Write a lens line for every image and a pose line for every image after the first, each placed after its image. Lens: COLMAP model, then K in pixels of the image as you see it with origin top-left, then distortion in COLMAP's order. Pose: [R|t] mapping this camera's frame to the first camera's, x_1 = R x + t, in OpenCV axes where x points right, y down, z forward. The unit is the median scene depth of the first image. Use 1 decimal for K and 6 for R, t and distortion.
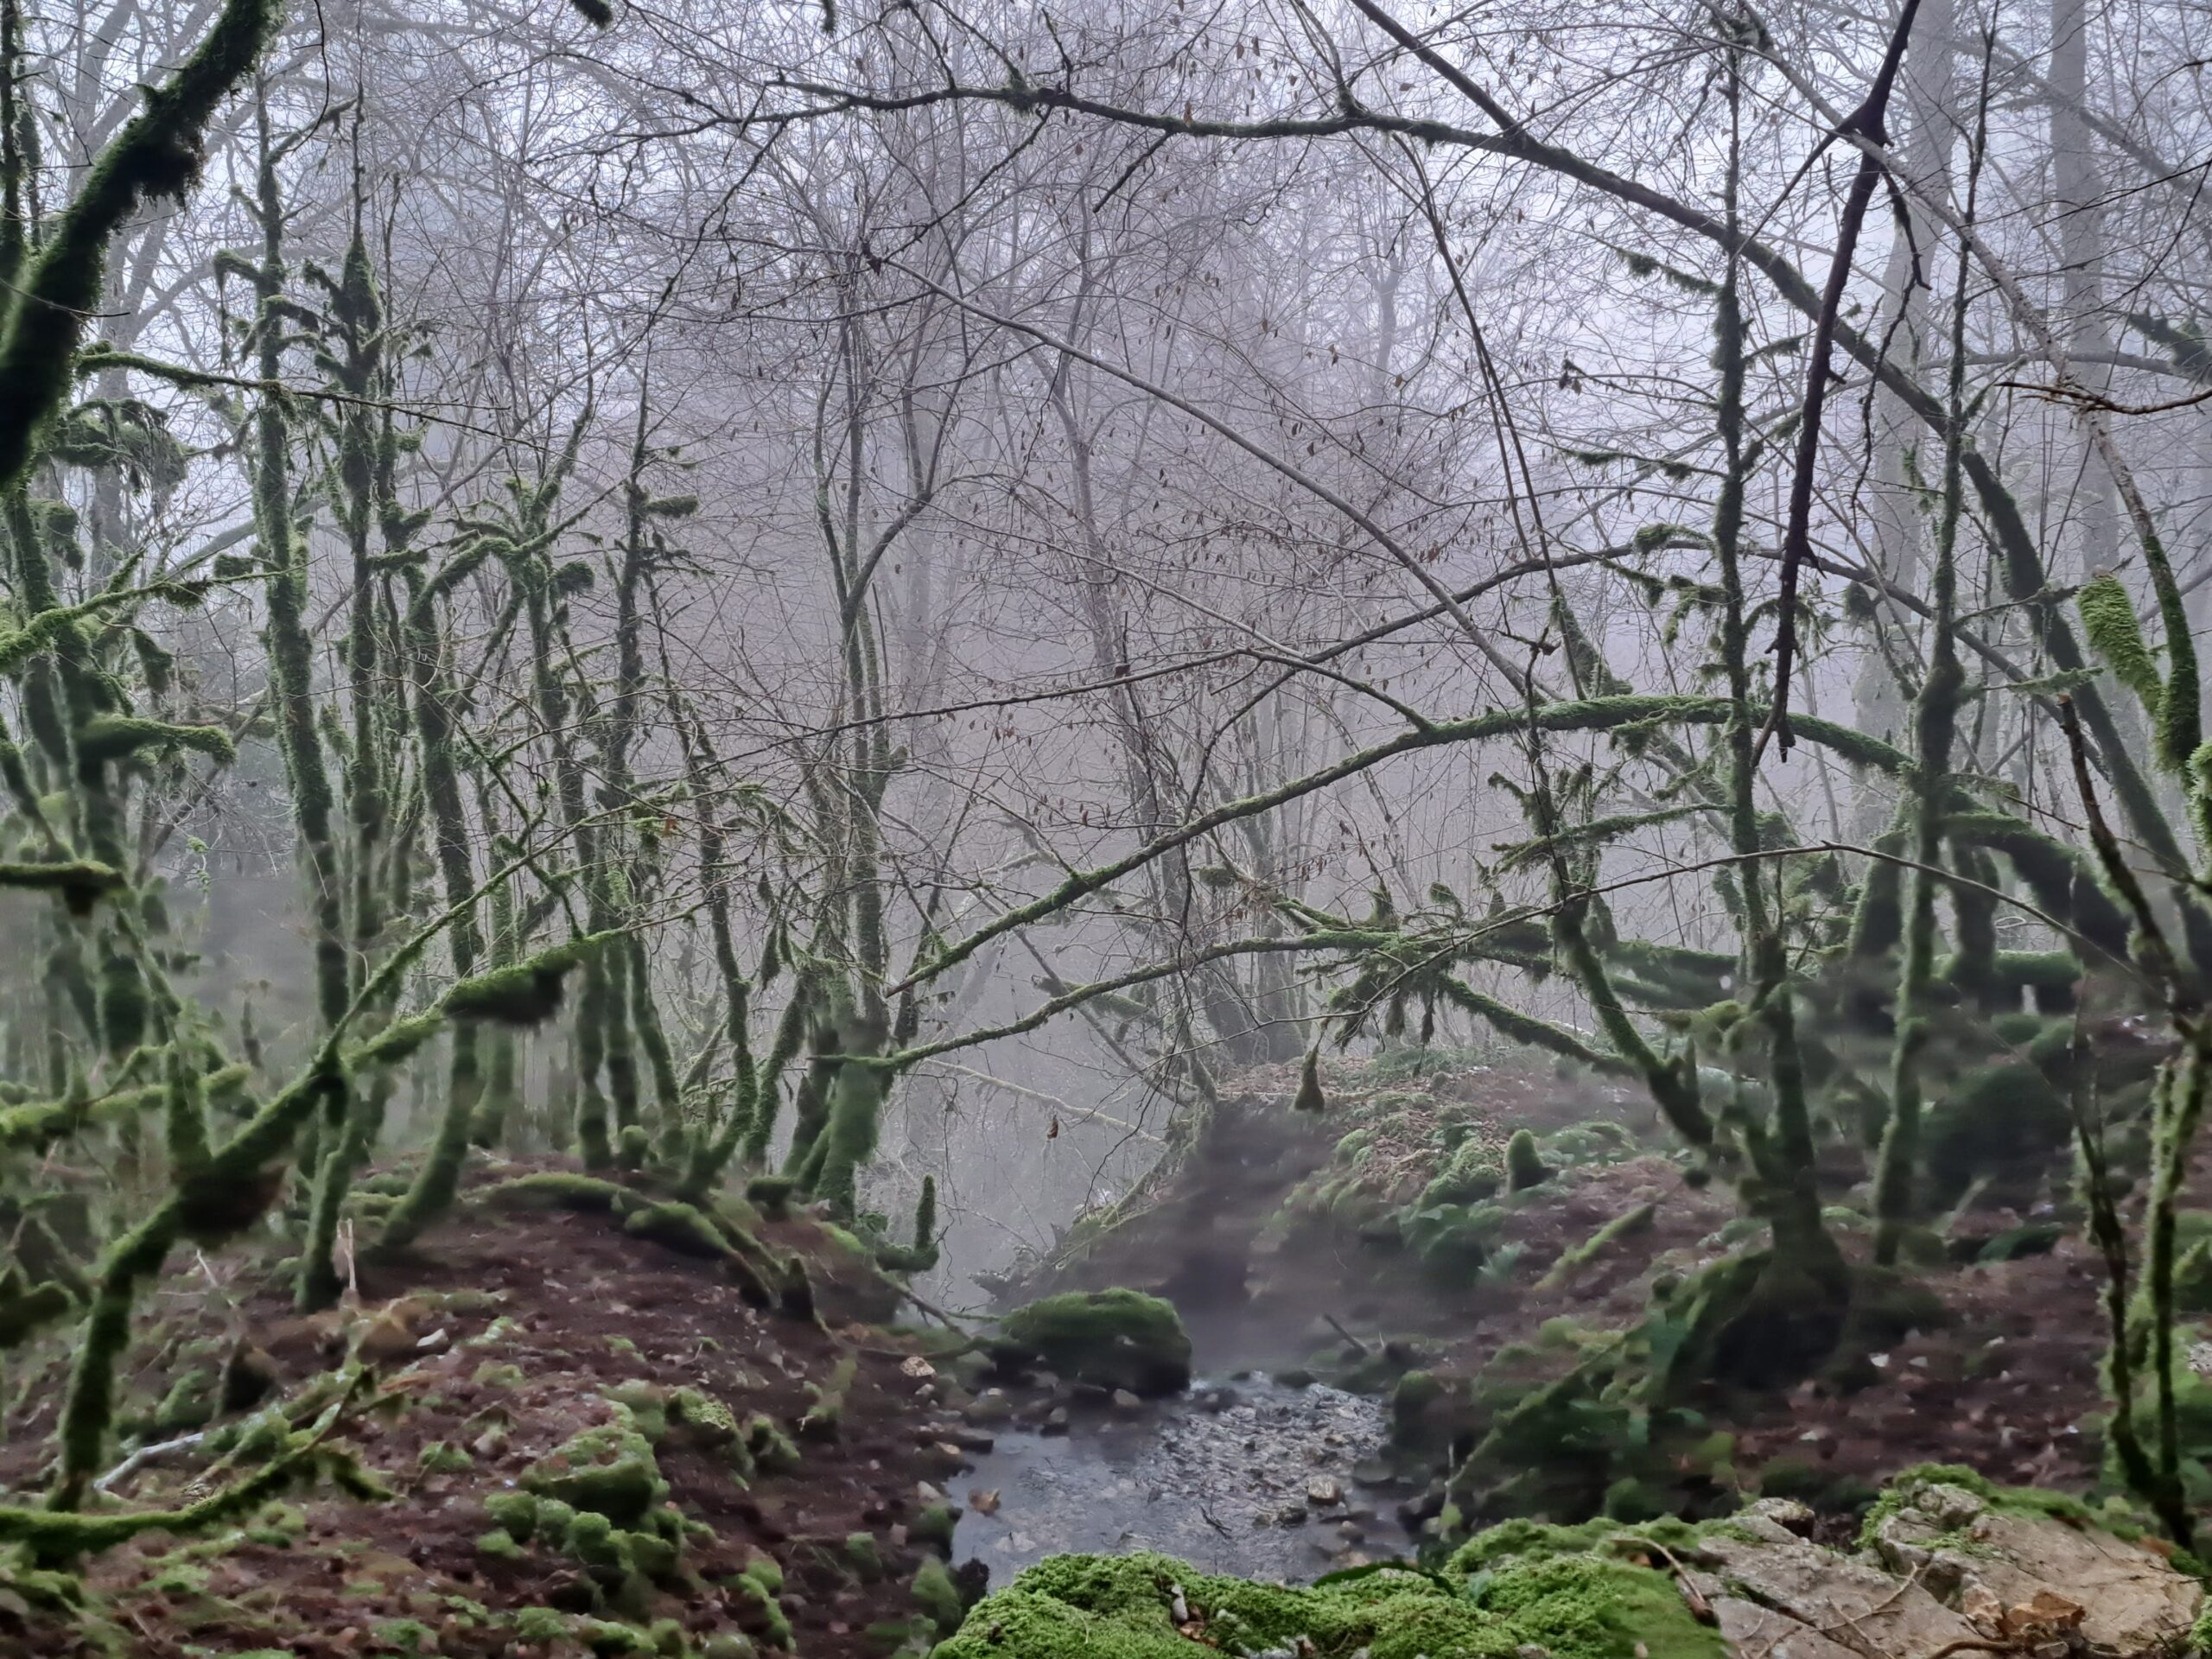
lens RADIAL K [[2856.9, 0, 1111.3], [0, 2856.9, 826.6], [0, 0, 1]] dist [0.211657, -1.169077]
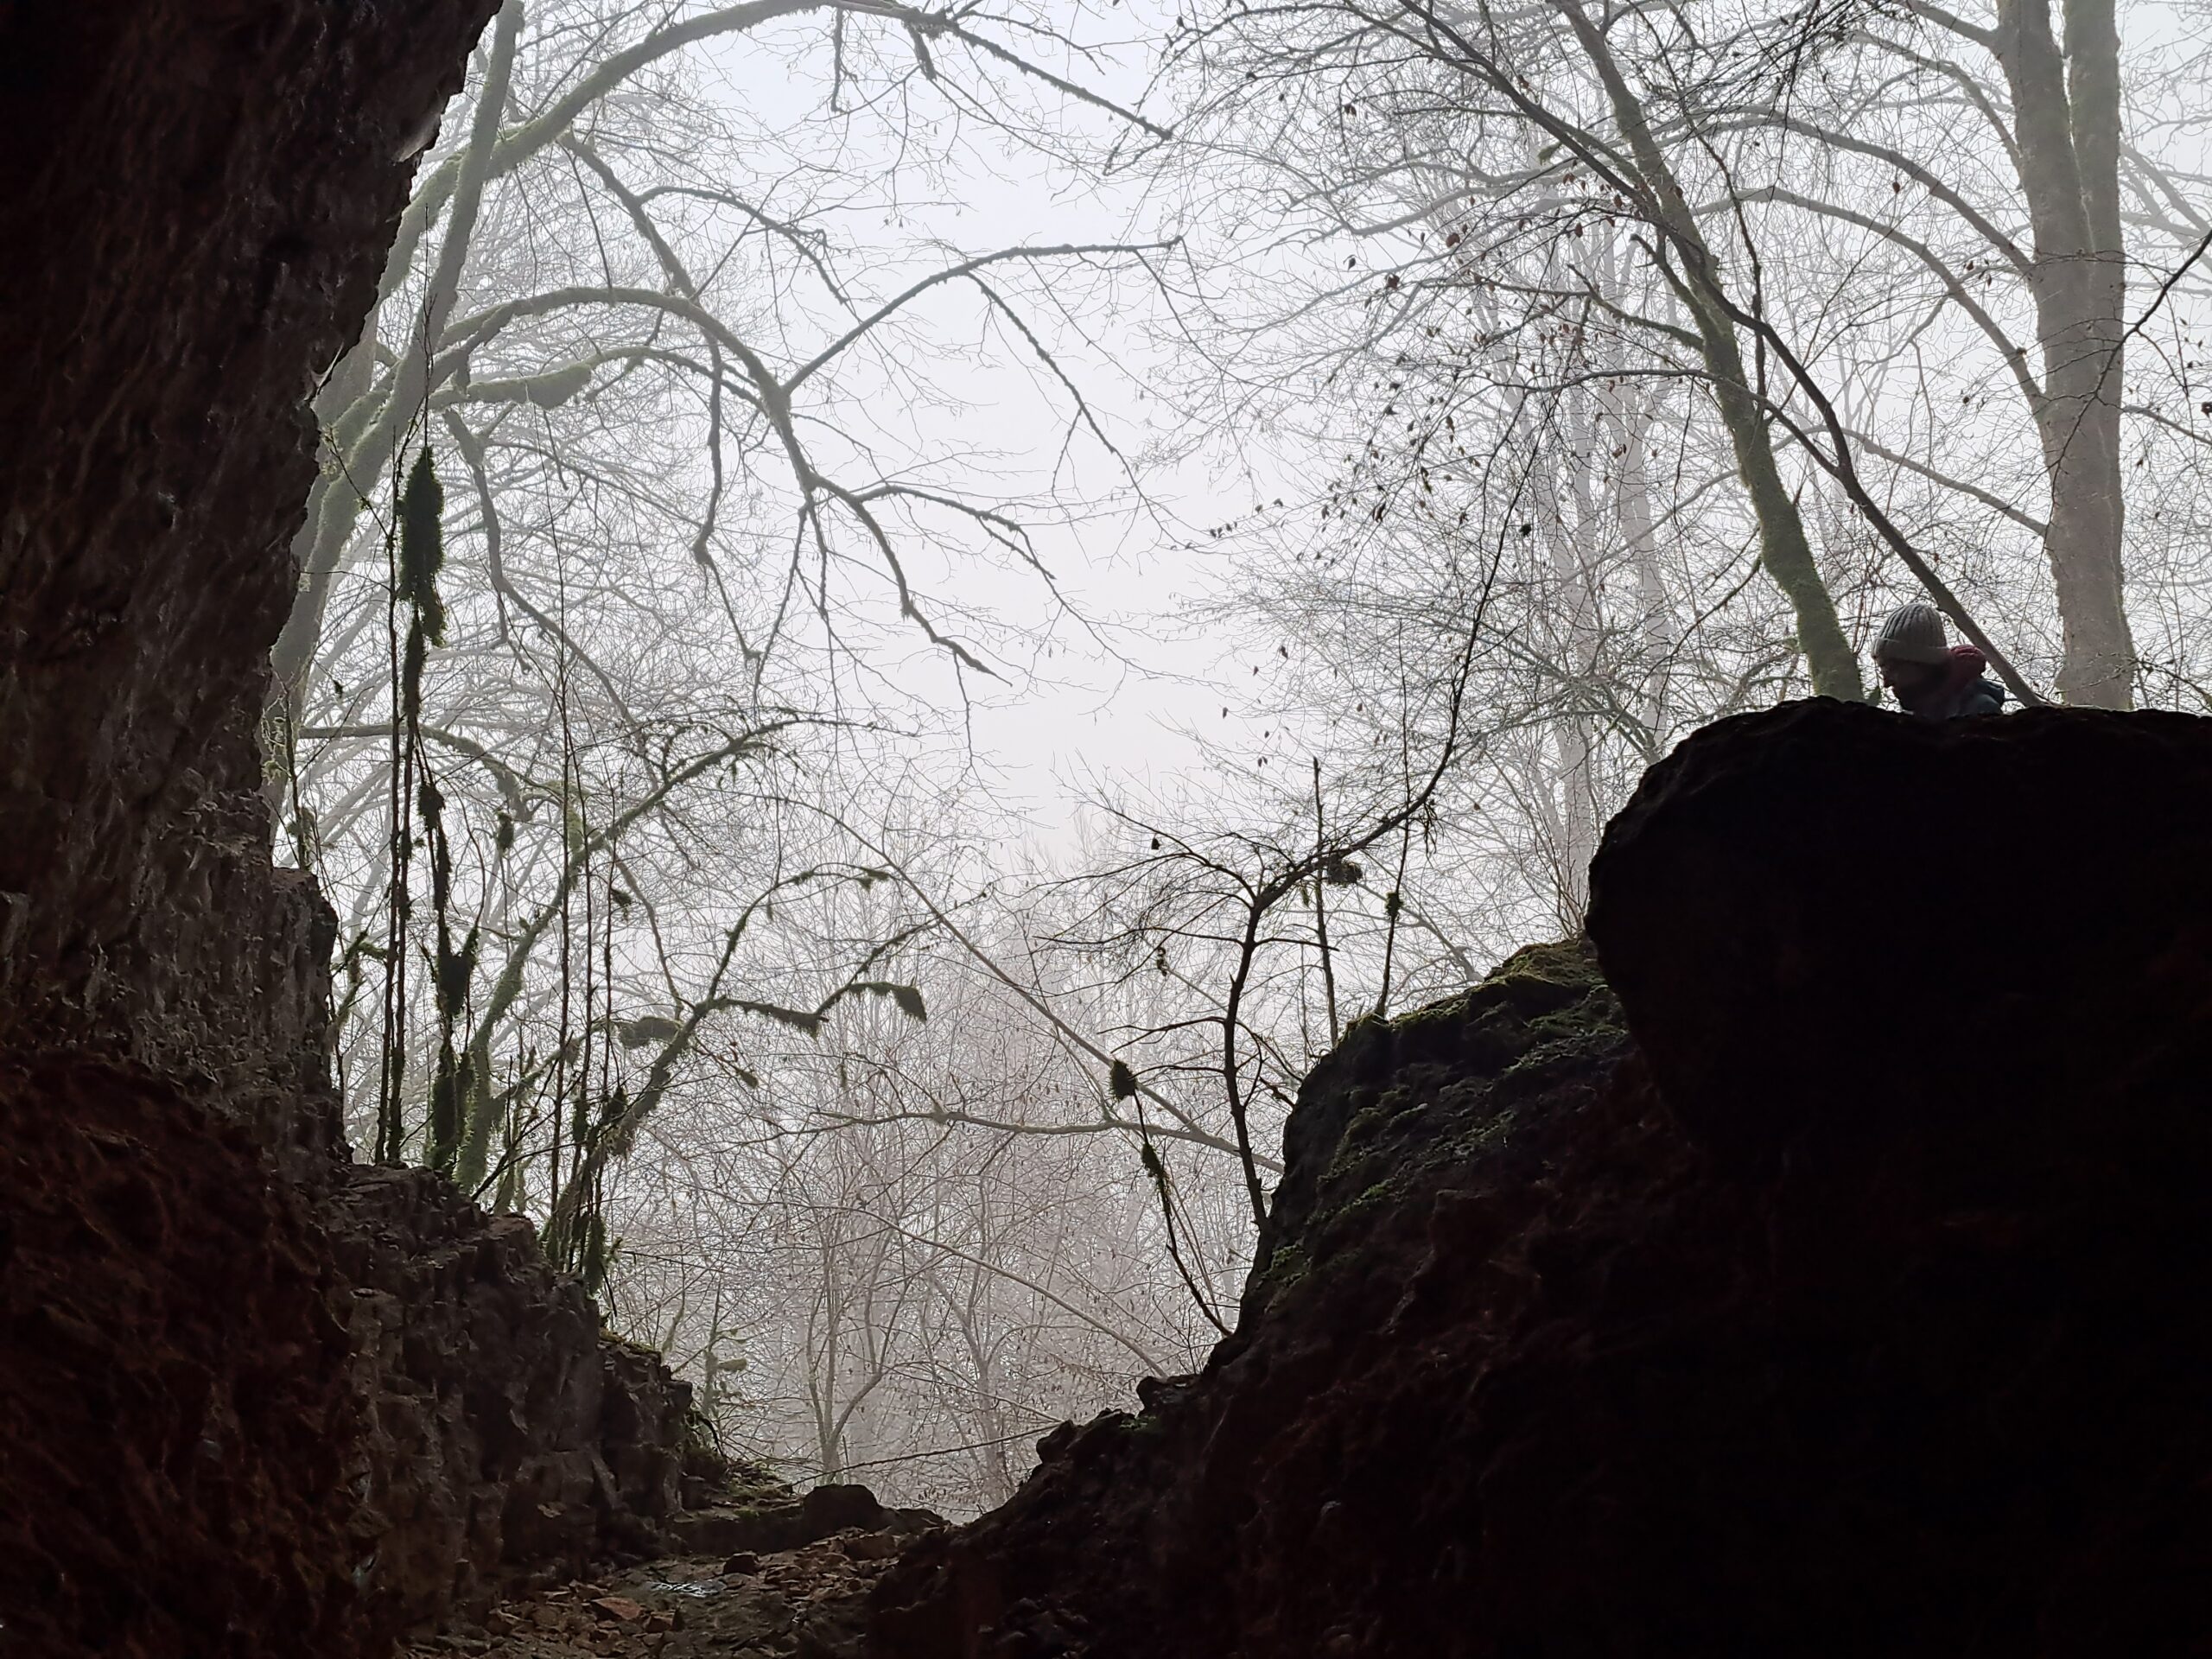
lens RADIAL K [[2856.9, 0, 1111.3], [0, 2856.9, 826.6], [0, 0, 1]] dist [0.211657, -1.169077]
pose [[0.998912, -0.030231, 0.035508, 0.016304], [0.040526, 0.939477, -0.340206, 0.171495], [-0.023074, 0.341274, 0.939680, -0.674698]]
